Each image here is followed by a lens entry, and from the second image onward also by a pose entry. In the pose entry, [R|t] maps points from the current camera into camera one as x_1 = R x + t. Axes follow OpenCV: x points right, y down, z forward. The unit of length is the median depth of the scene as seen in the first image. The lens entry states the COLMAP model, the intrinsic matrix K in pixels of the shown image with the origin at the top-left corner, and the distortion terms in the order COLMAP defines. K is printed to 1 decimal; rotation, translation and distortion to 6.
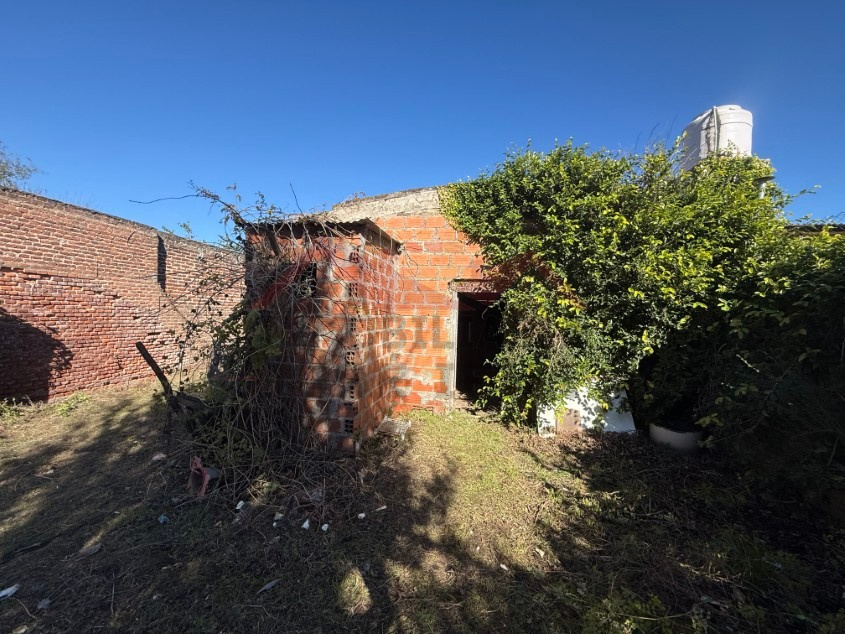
lens RADIAL K [[337.5, 0, 428.5], [0, 337.5, 318.7], [0, 0, 1]] dist [-0.000837, 0.000955]
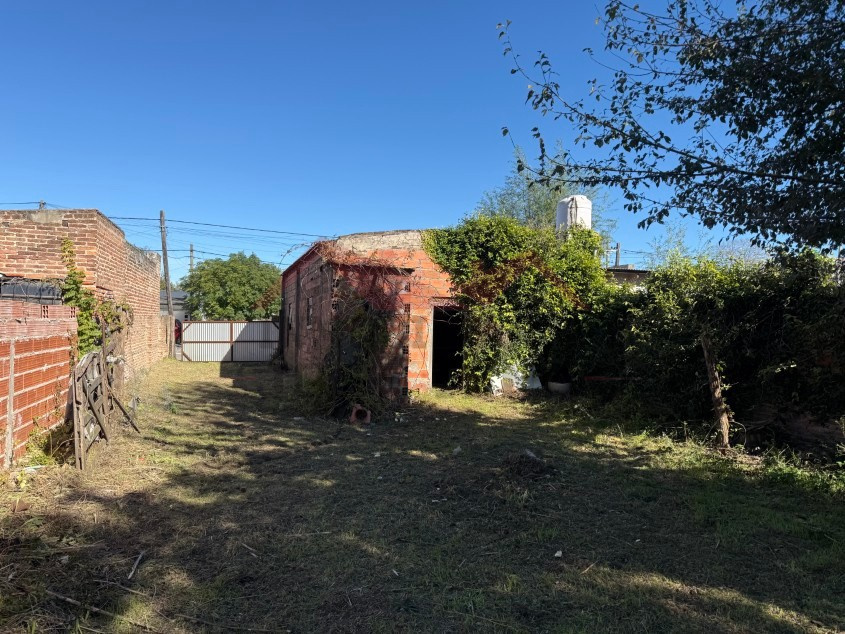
lens RADIAL K [[593.6, 0, 430.2], [0, 593.6, 325.8], [0, 0, 1]] dist [0.047175, -0.049759]
pose [[0.886277, -0.009775, 0.463052, -1.305575], [0.010370, 0.999945, 0.001260, 0.001989], [-0.463039, 0.003685, 0.886330, -1.448654]]
